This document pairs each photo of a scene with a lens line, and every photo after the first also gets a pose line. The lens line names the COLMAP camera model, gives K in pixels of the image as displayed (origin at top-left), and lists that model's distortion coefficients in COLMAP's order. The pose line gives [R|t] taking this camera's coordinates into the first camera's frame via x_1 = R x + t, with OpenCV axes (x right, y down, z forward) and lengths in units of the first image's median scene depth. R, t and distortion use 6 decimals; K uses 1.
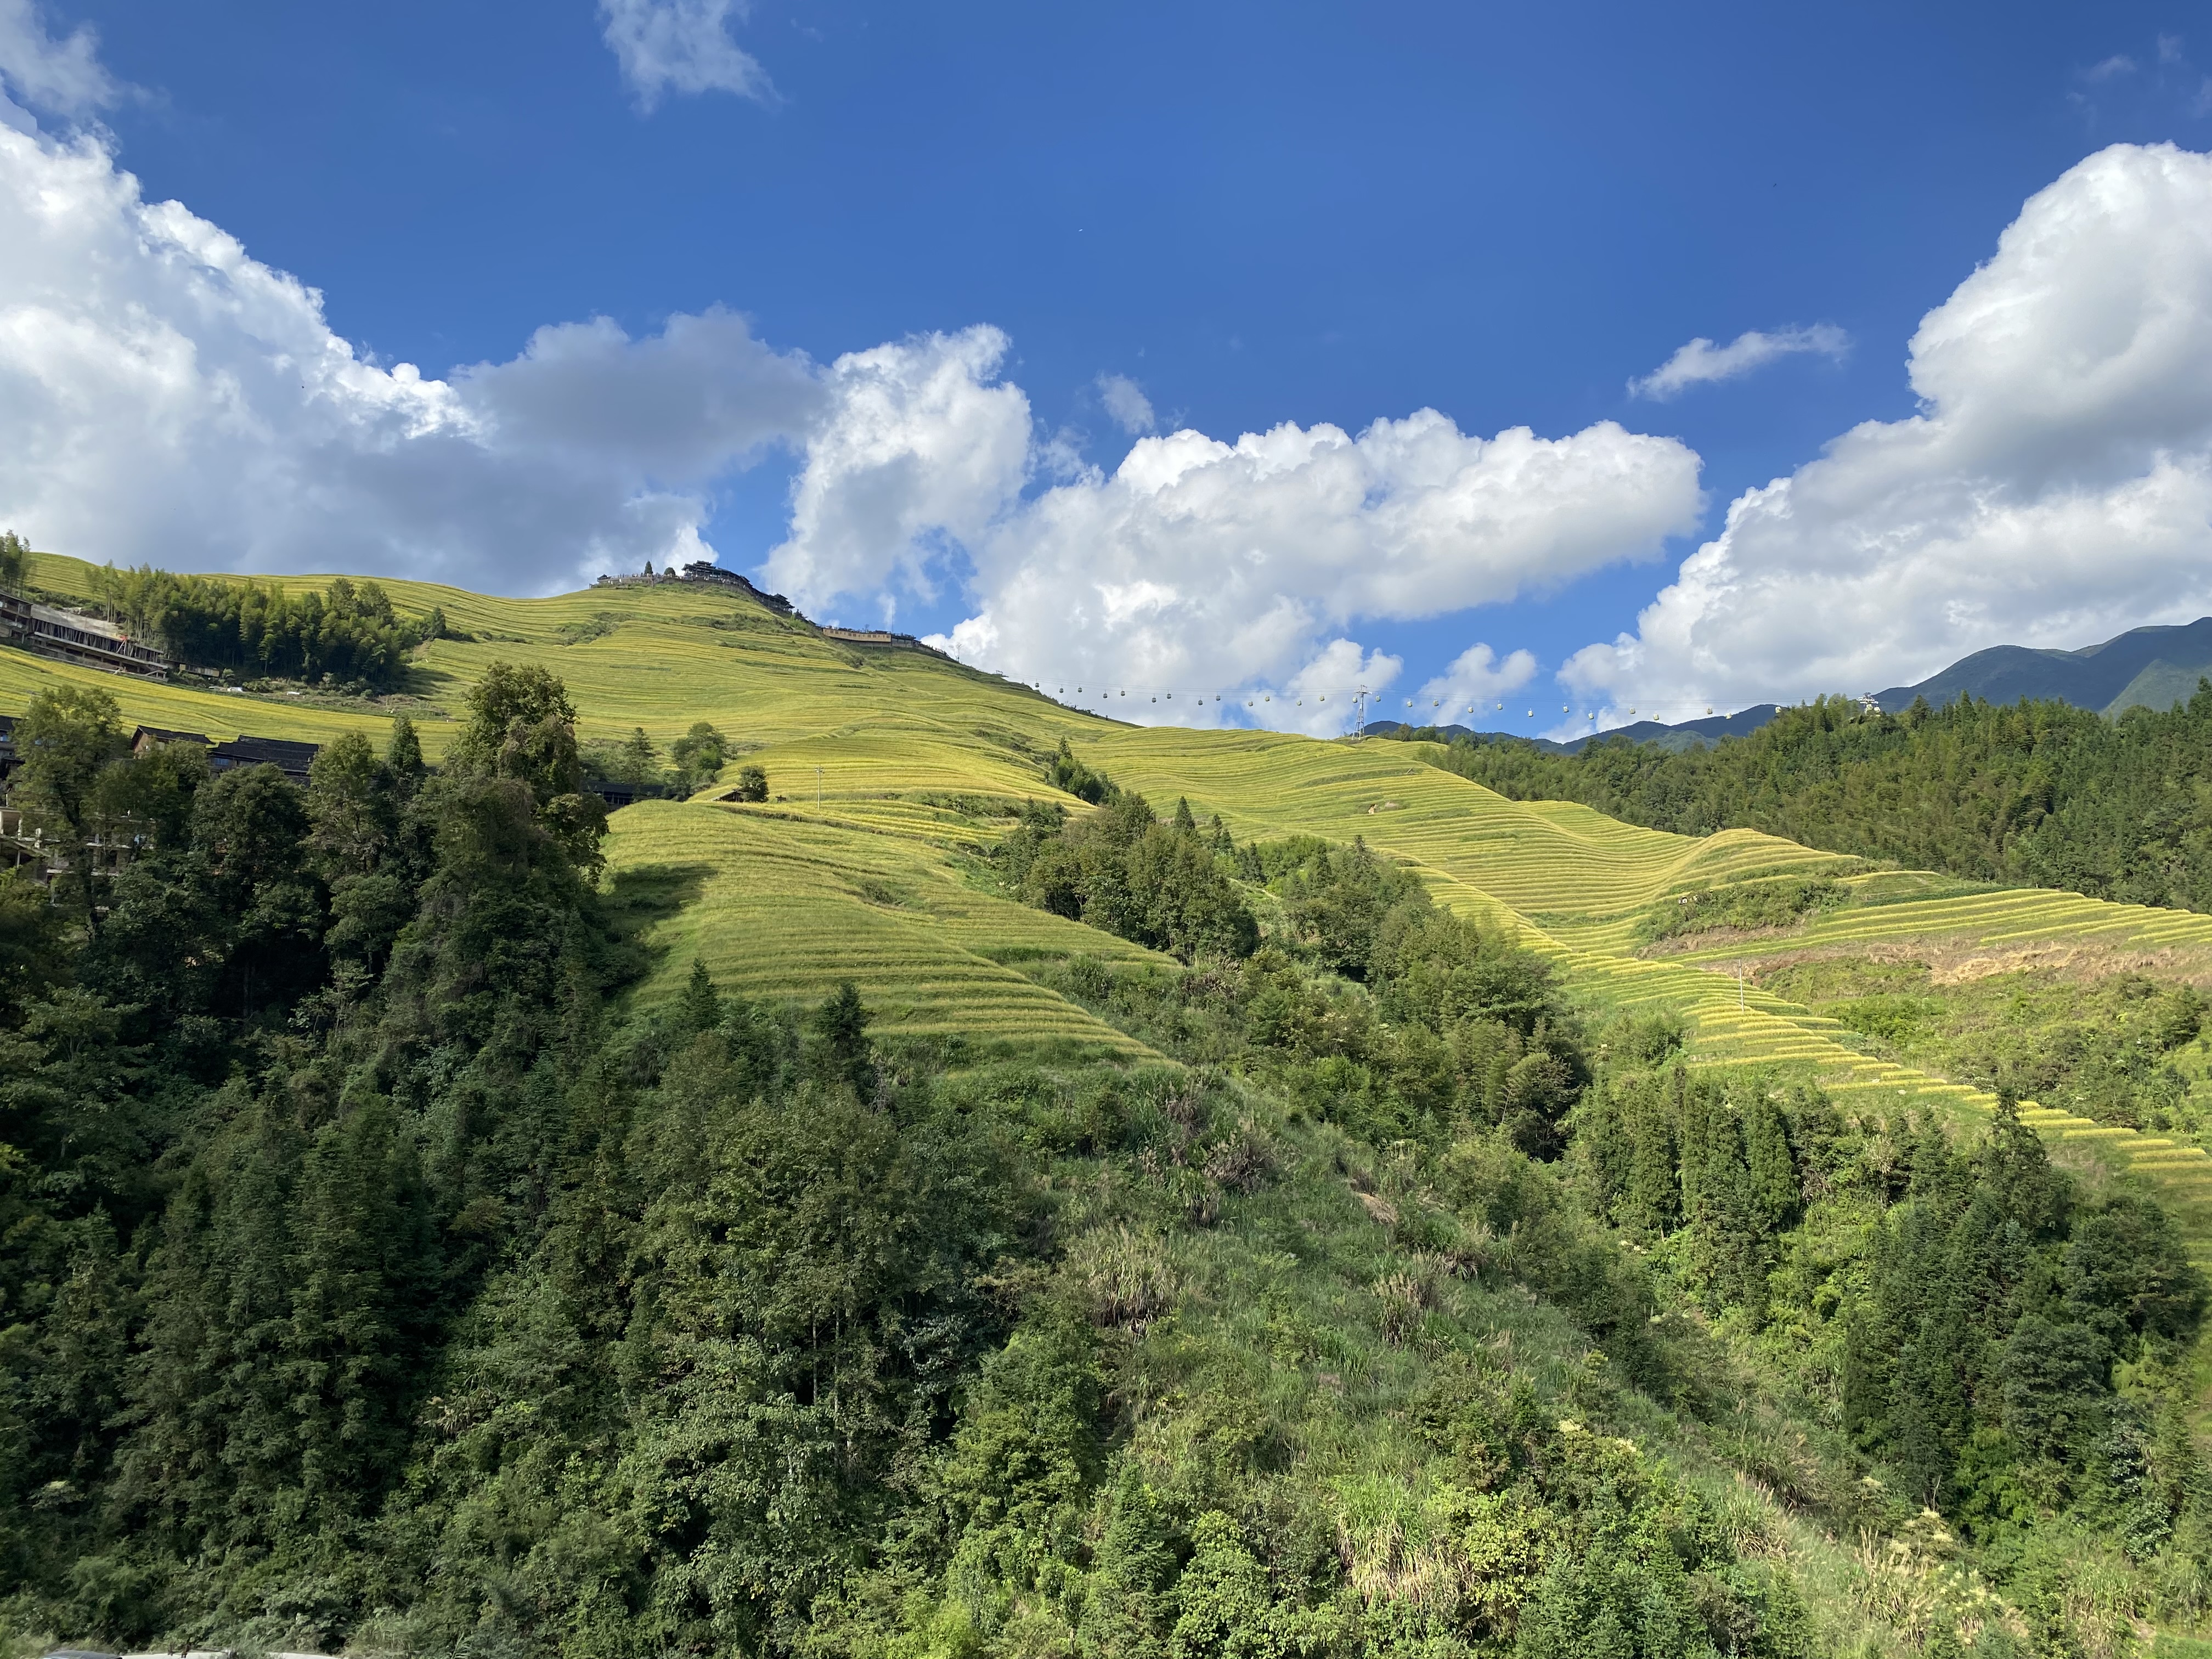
lens RADIAL K [[1682.5, 0, 1106.0], [0, 1682.5, 829.5], [0, 0, 1]] dist [0.056650, -0.062285]
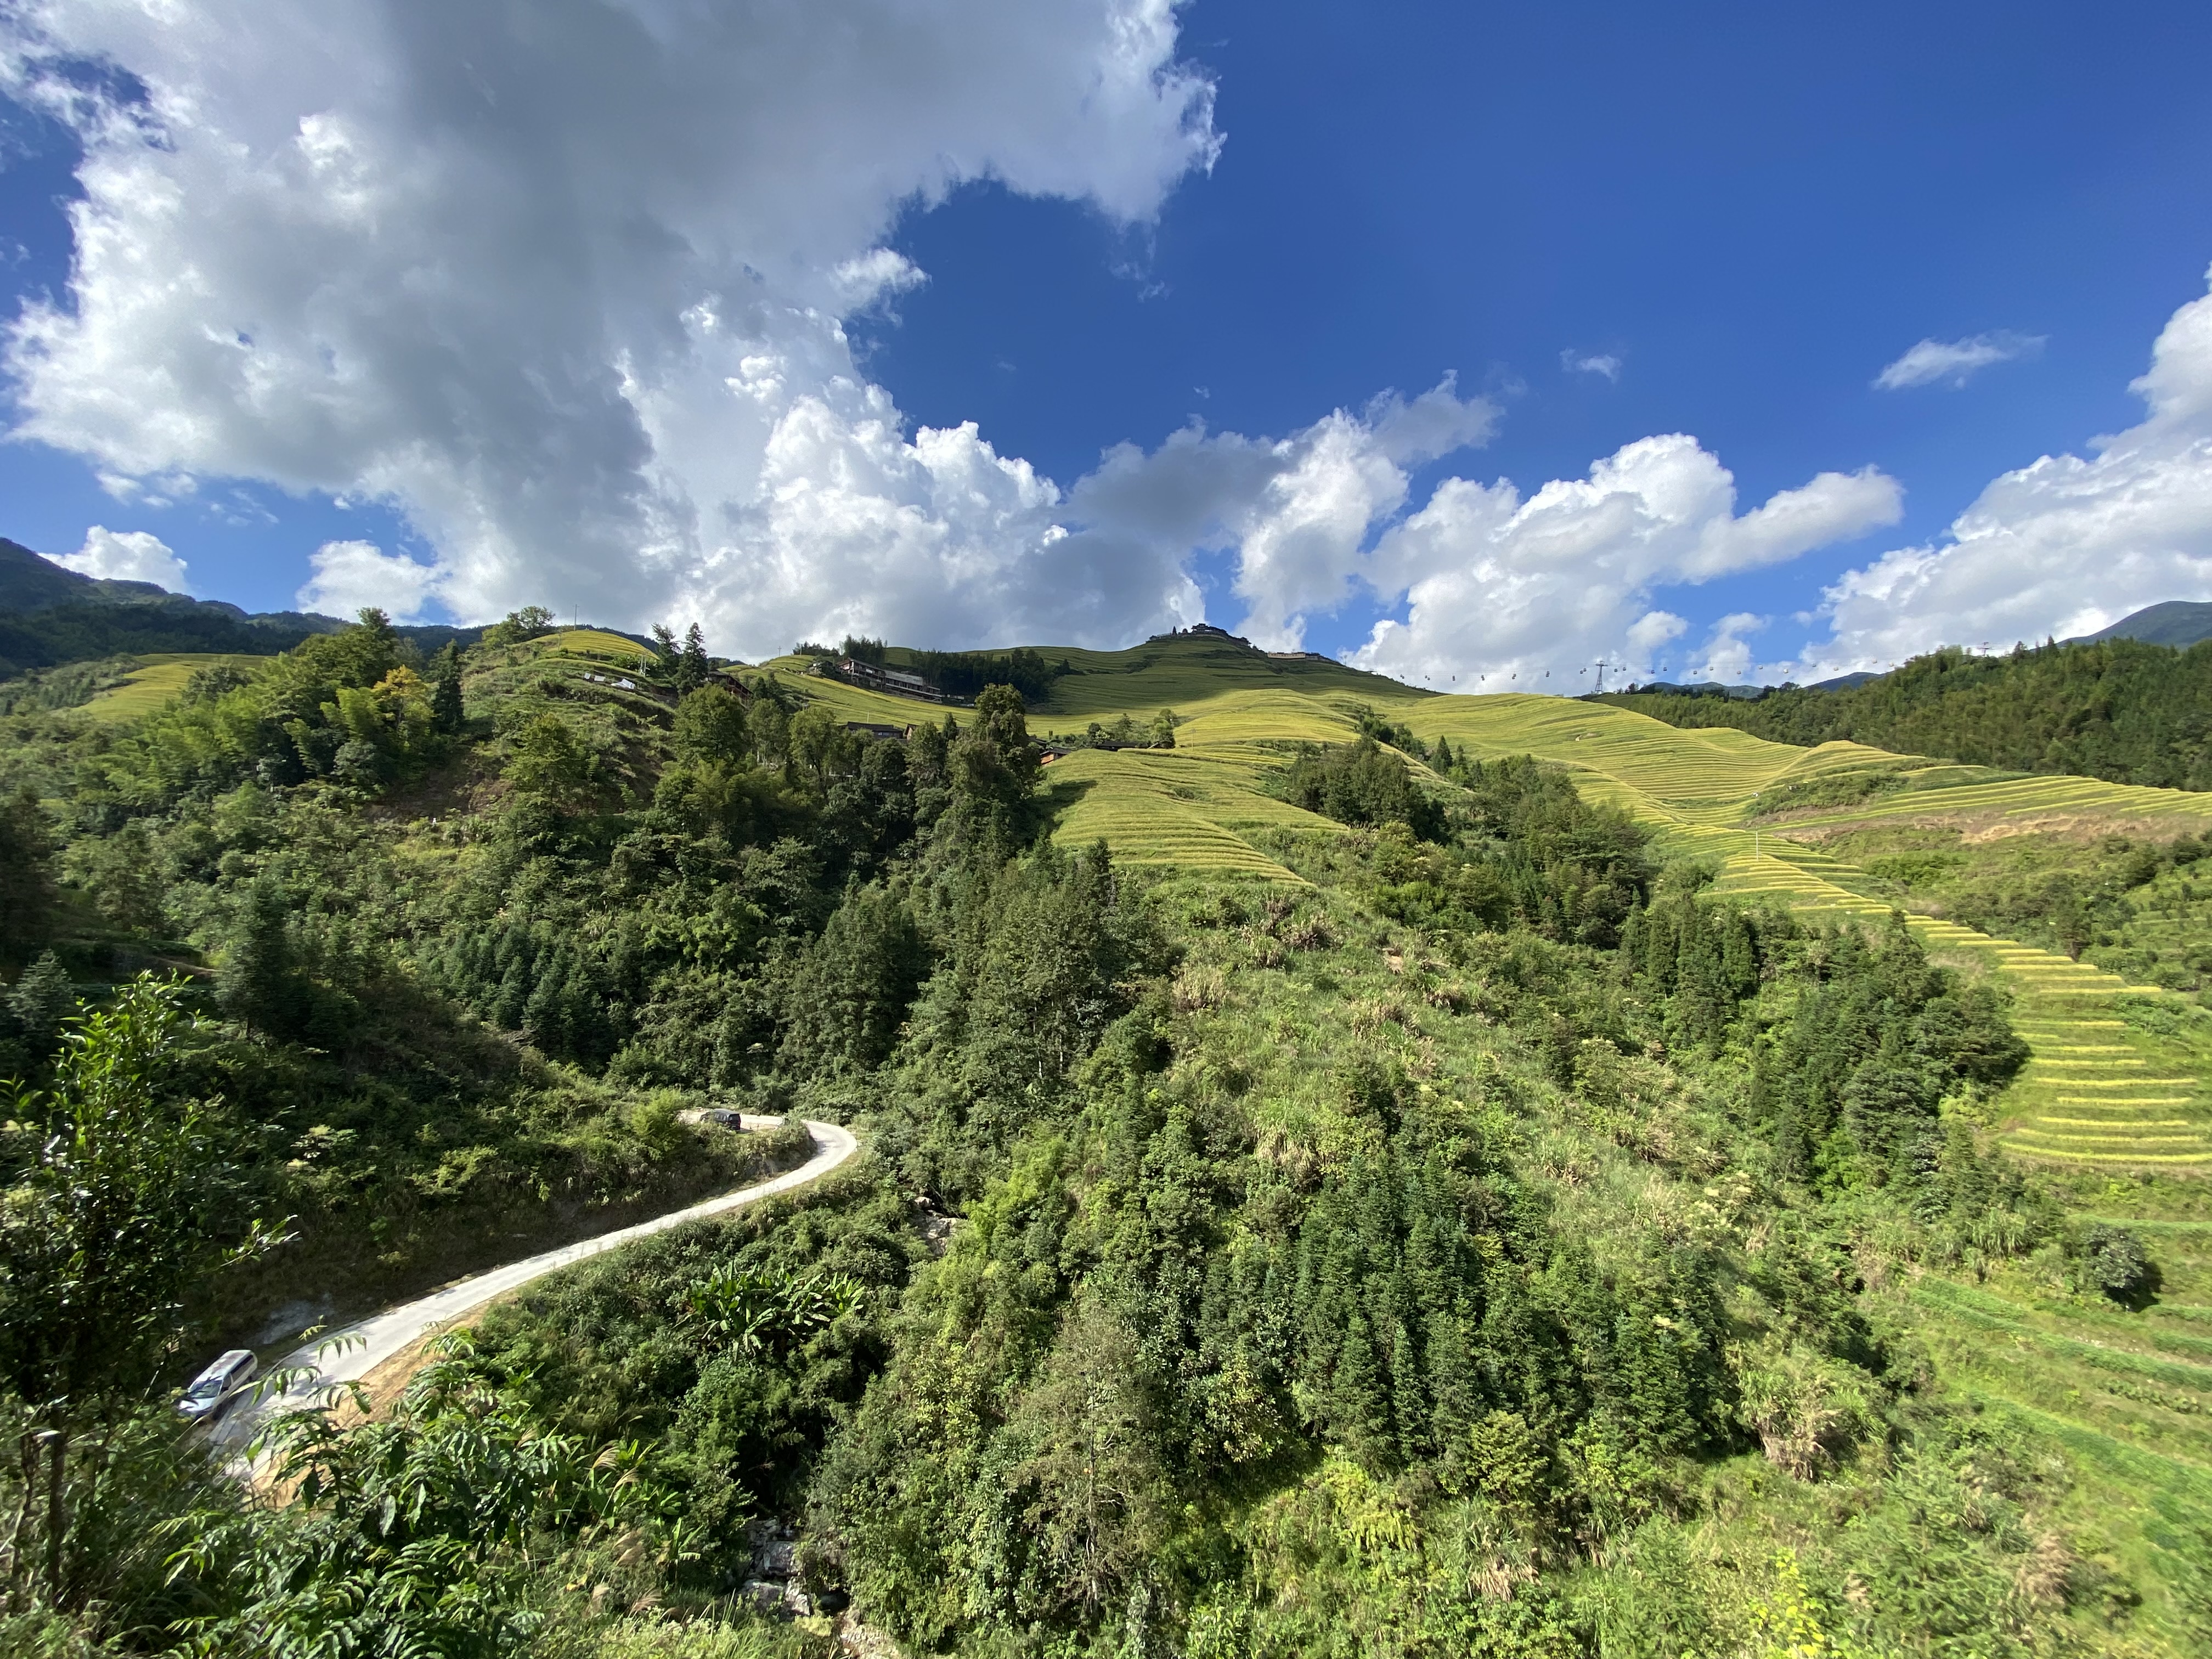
lens RADIAL K [[894.2, 0, 1106.0], [0, 894.2, 829.5], [0, 0, 1]] dist [0.071471, -0.046702]
pose [[0.928802, -0.002707, -0.370566, 0.188047], [0.030052, 0.997230, 0.068039, 0.007978], [0.369355, -0.074331, 0.926311, 0.019344]]
